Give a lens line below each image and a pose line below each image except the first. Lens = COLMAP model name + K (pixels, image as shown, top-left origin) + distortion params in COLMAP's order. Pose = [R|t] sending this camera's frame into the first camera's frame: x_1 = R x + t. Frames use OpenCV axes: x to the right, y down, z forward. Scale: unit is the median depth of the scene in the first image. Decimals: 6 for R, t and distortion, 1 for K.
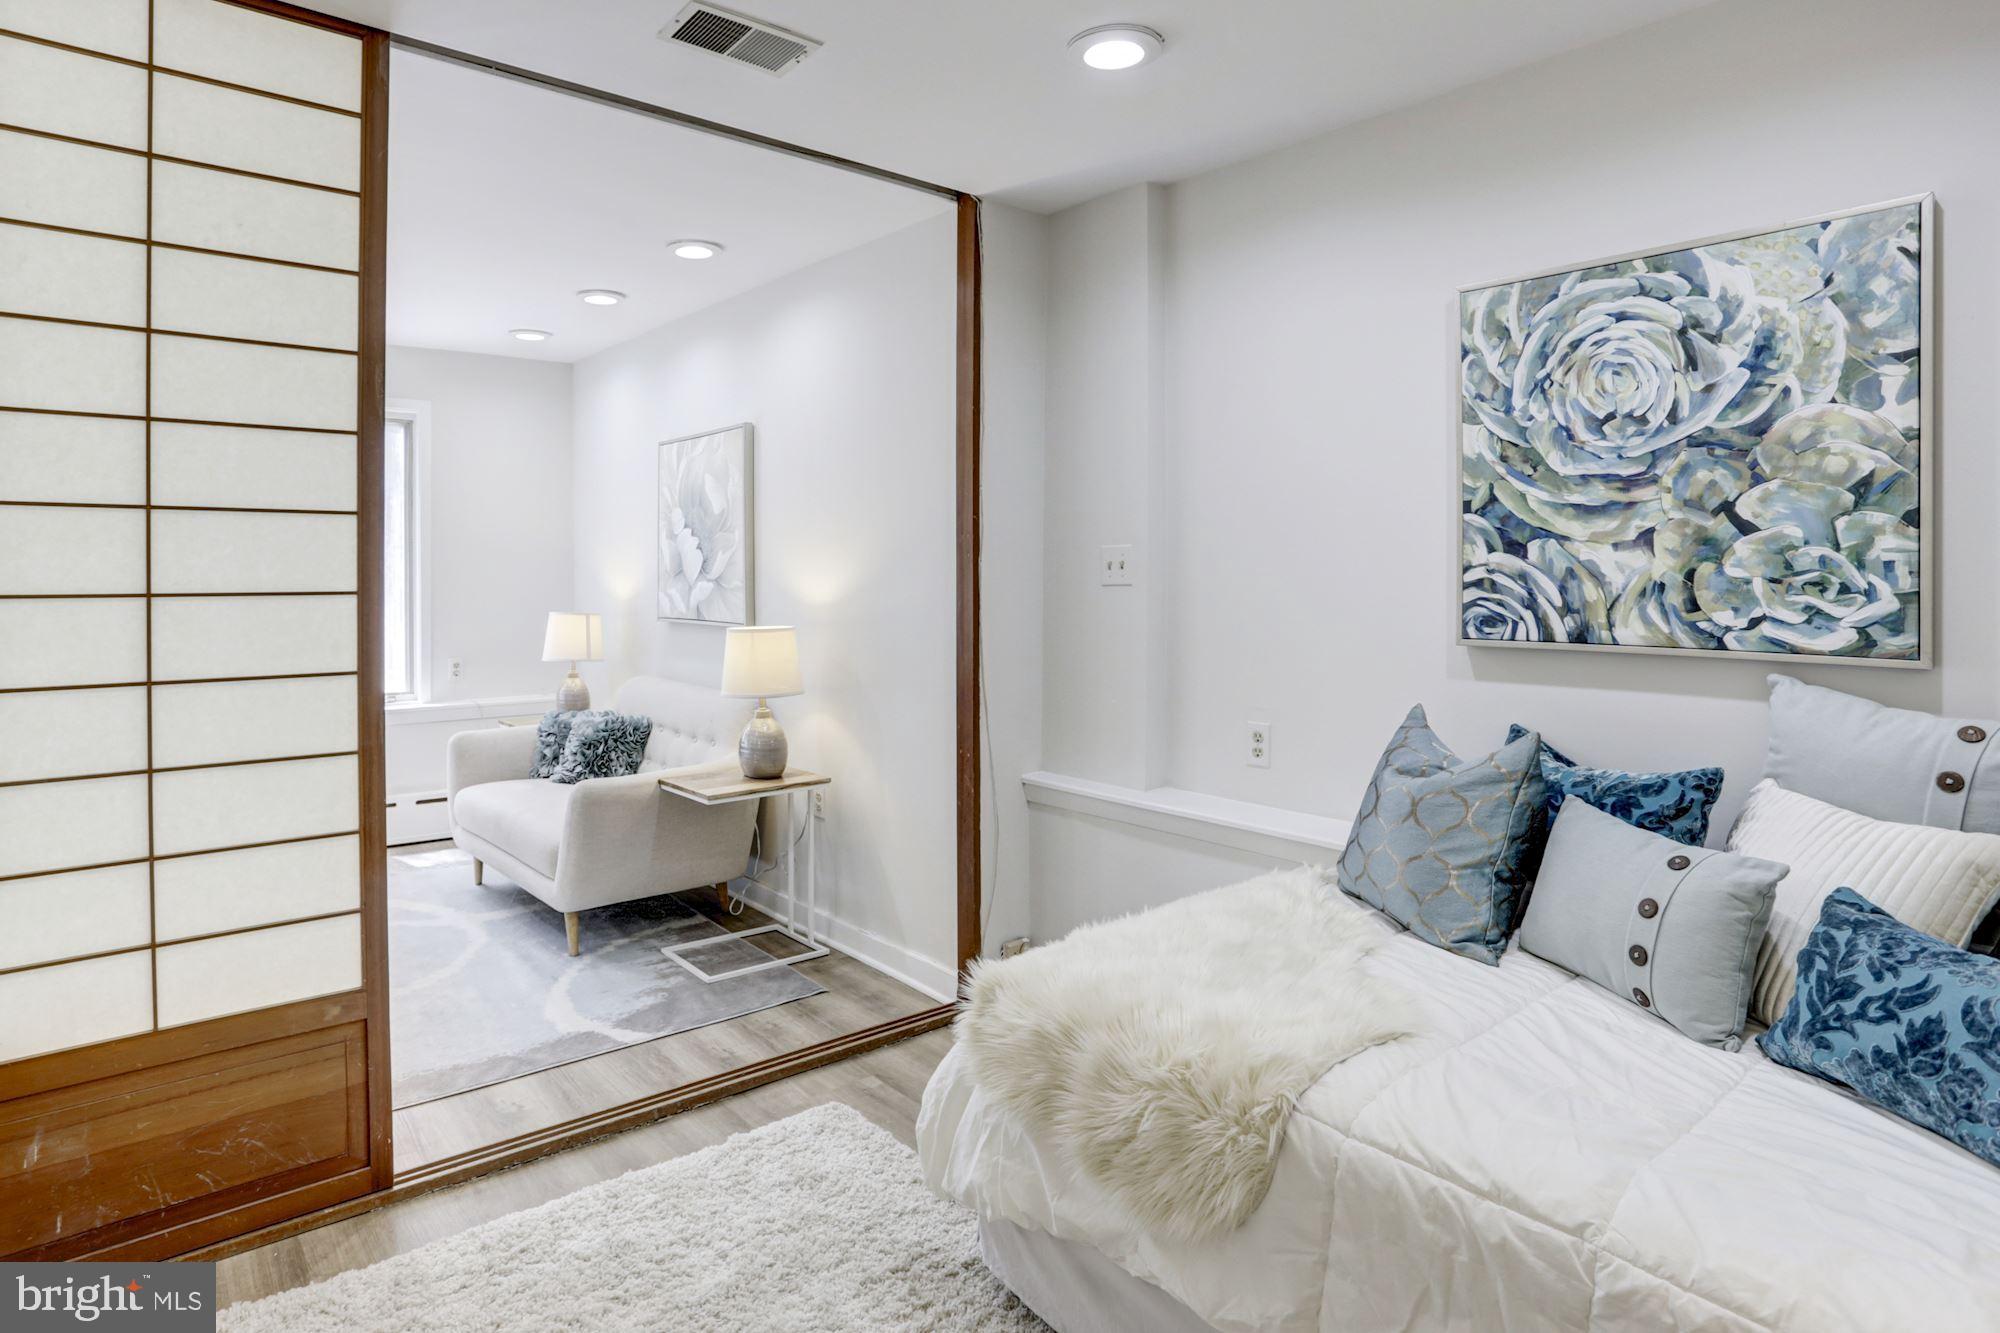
lens RADIAL K [[1079.1, 0, 970.3], [0, 1079.1, 566.6], [0, 0, 1]] dist [-0.025623, 0.000305]
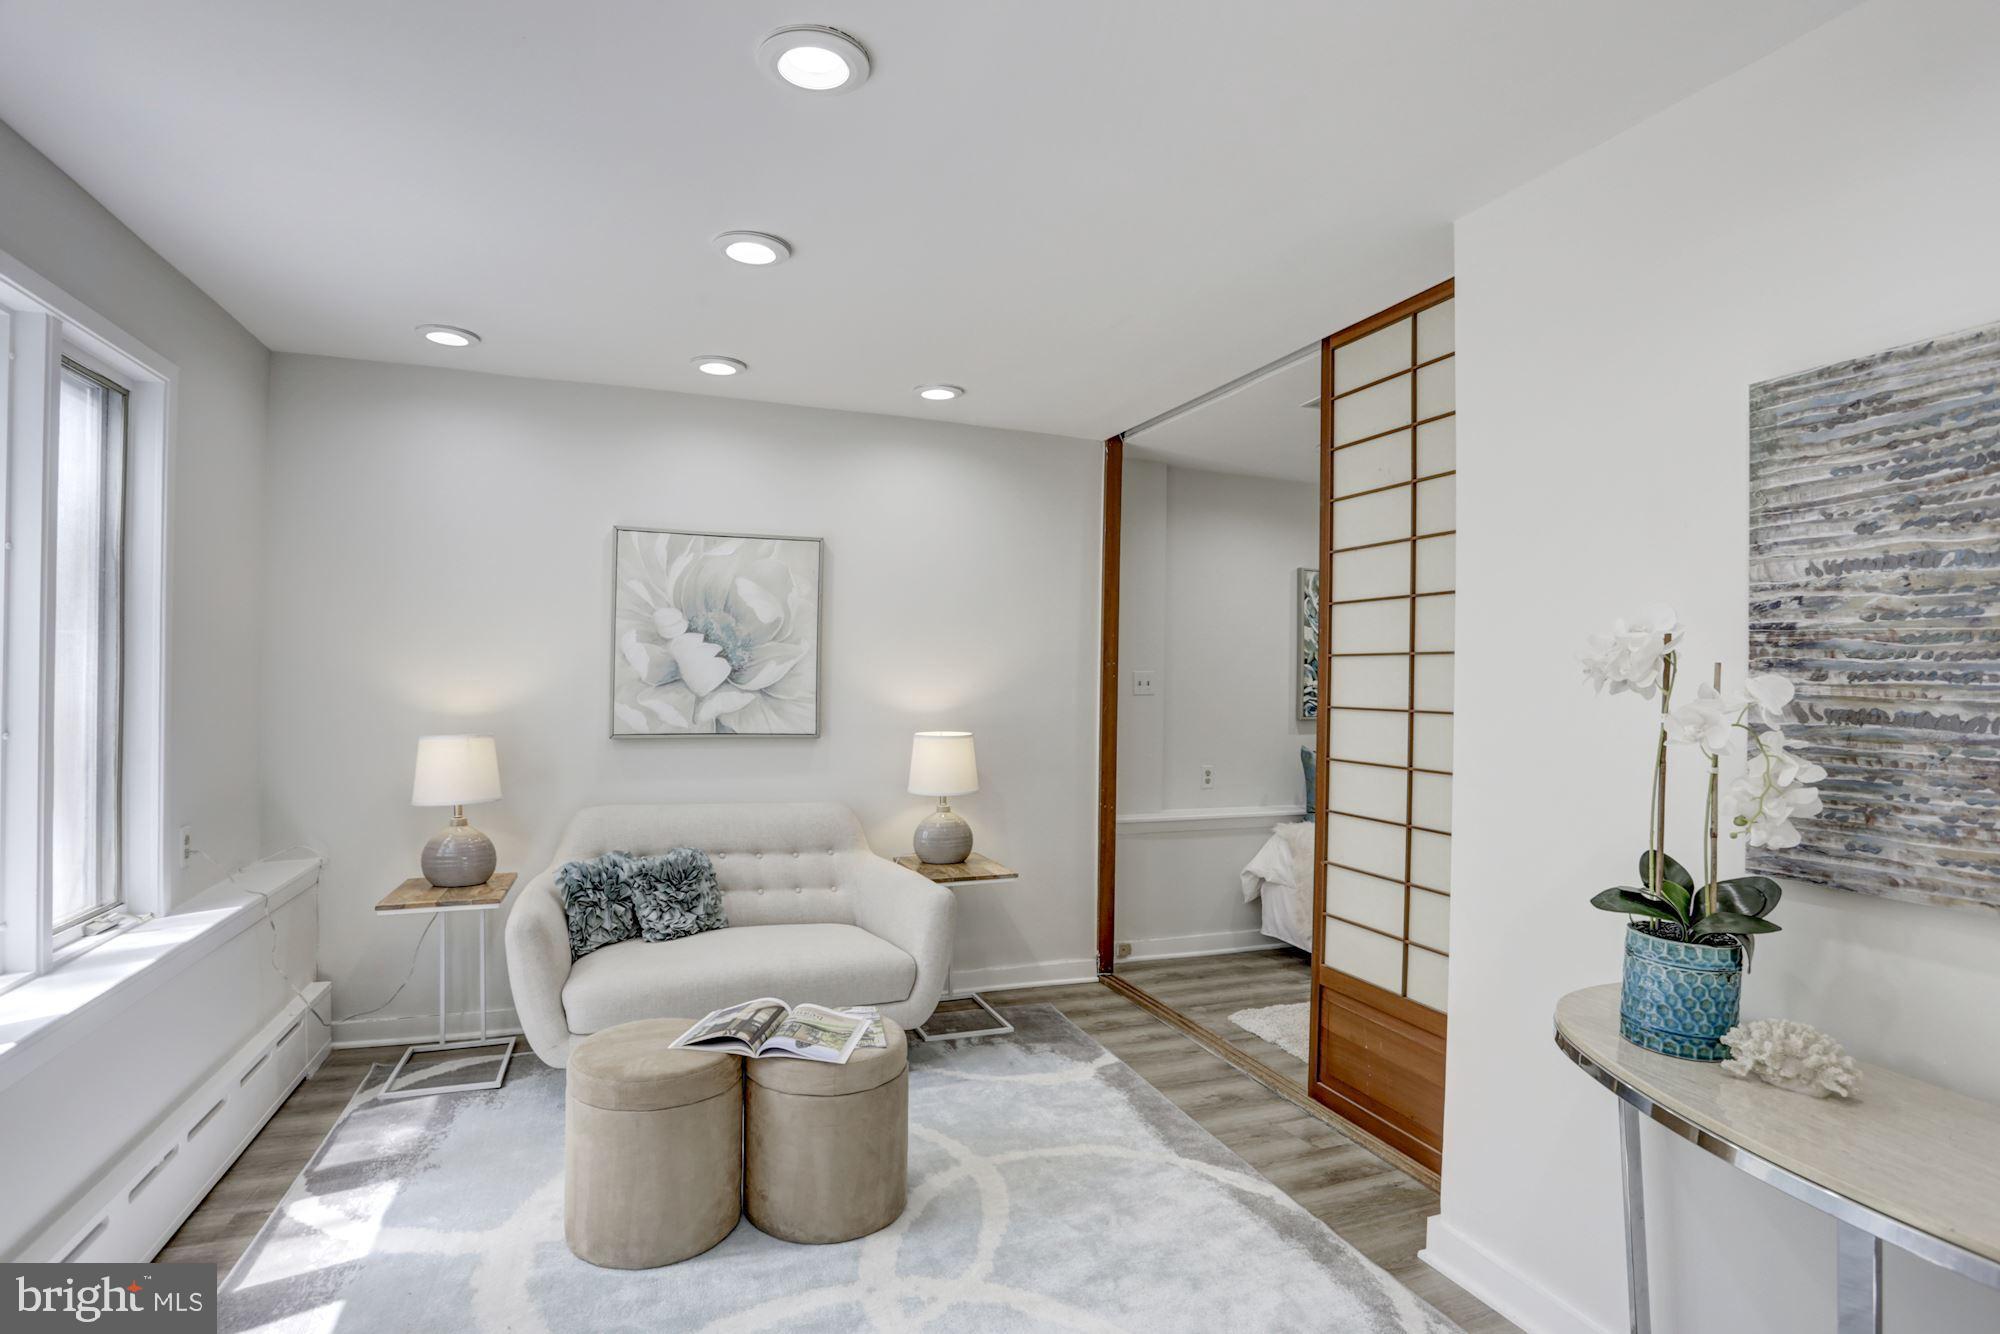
lens RADIAL K [[979.2, 0, 1000.0], [0, 979.2, 667.0], [0, 0, 1]] dist [-0.043769, 0.000298]
pose [[0.323049, 0.014441, 0.946272, -1.903006], [-0.020986, 0.999747, -0.008093, -0.012189], [-0.946150, -0.017244, 0.323270, 0.998311]]
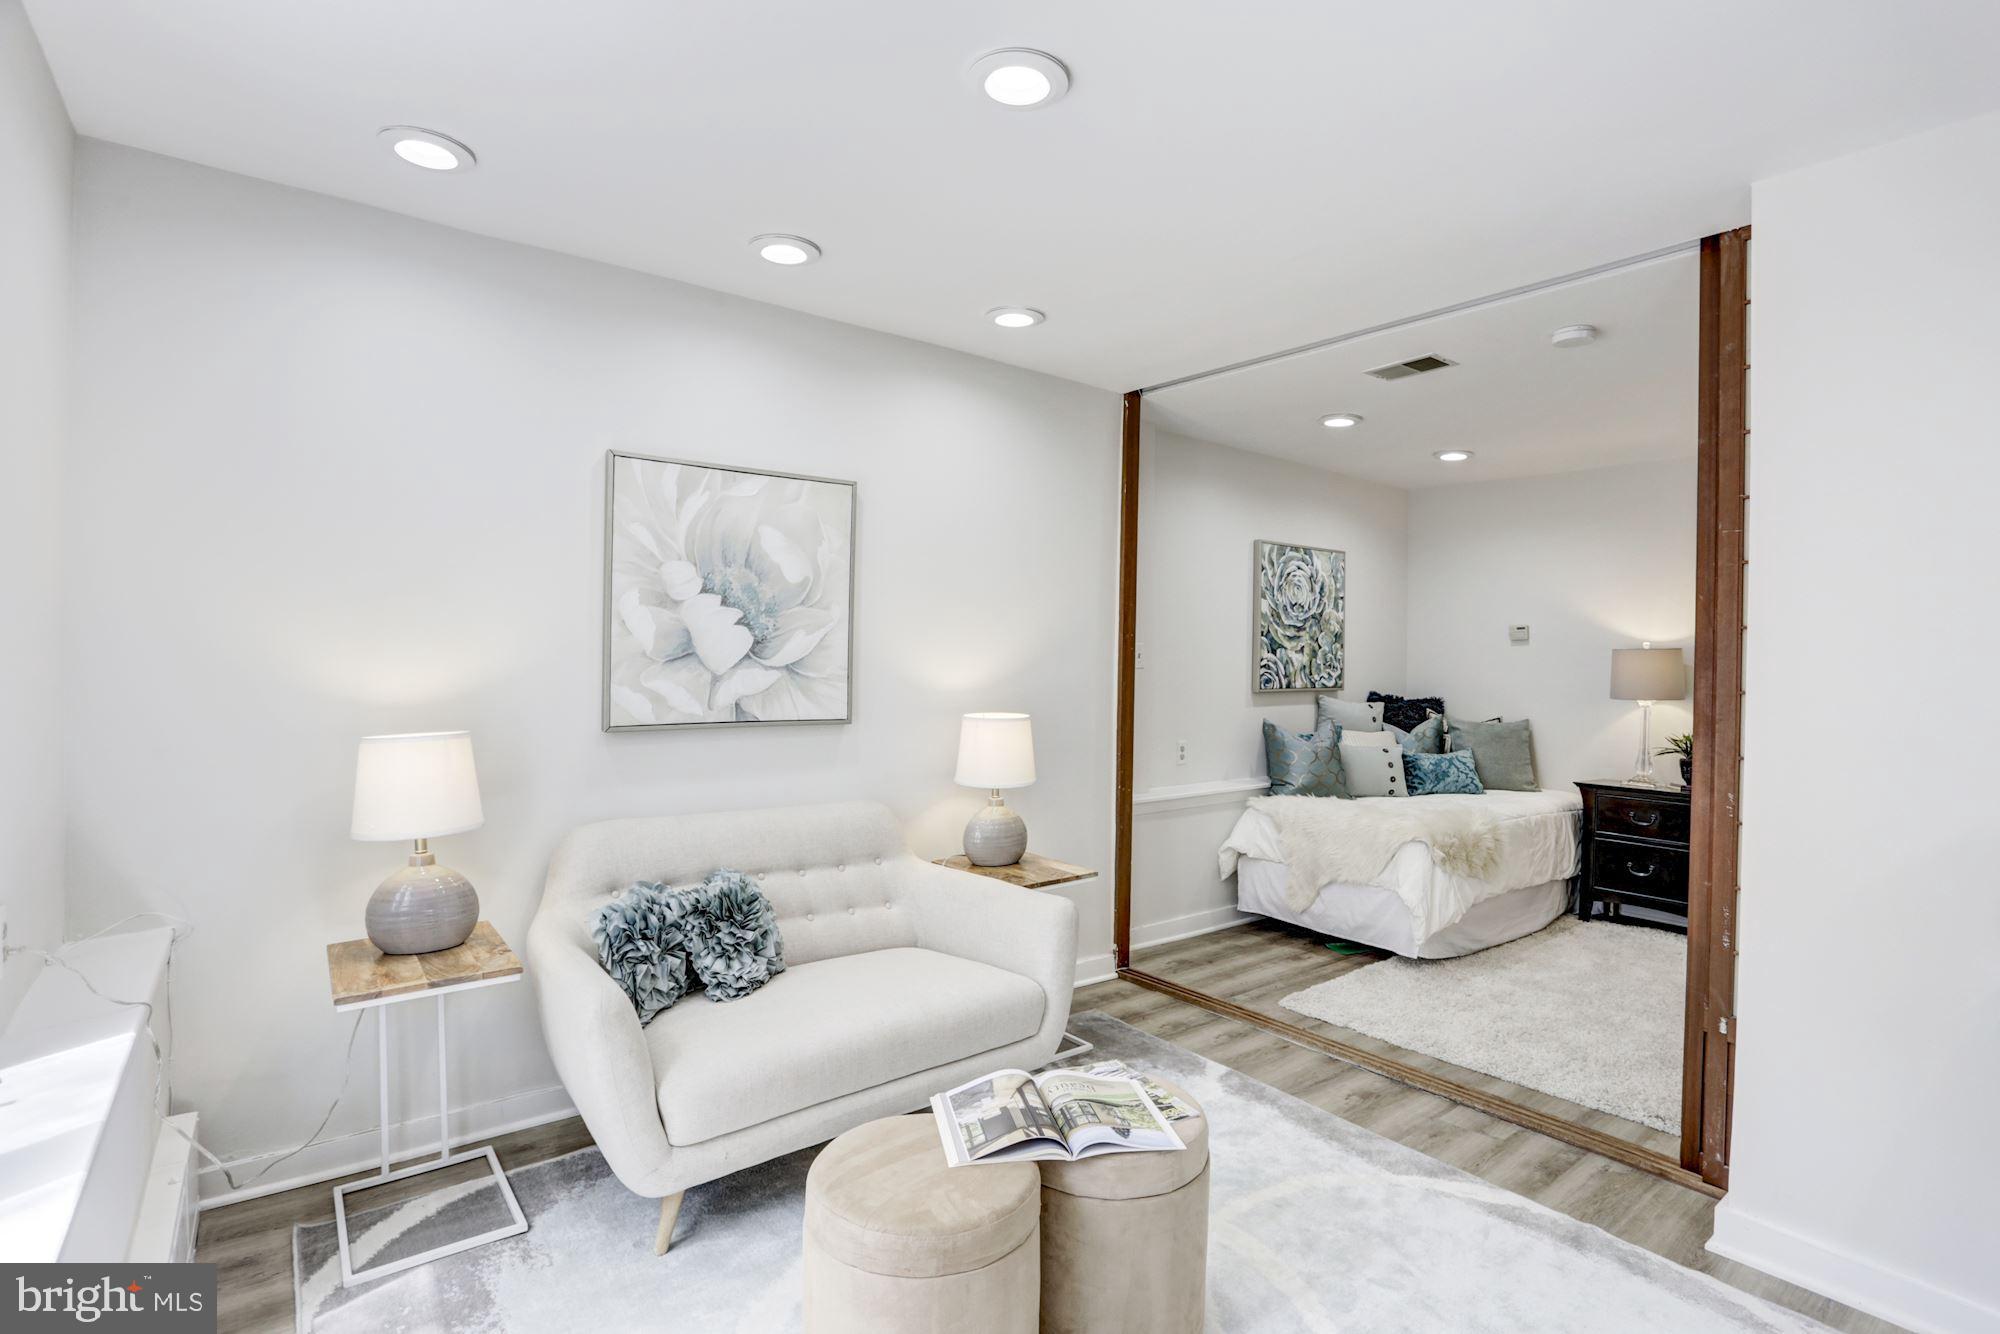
lens RADIAL K [[962.2, 0, 1020.1], [0, 962.2, 657.2], [0, 0, 1]] dist [-0.044726, 0.009290]
pose [[0.022339, -0.005119, 0.999737, -1.768506], [-0.020925, 0.999765, 0.005587, -0.004385], [-0.999531, -0.021044, 0.022227, 1.574926]]
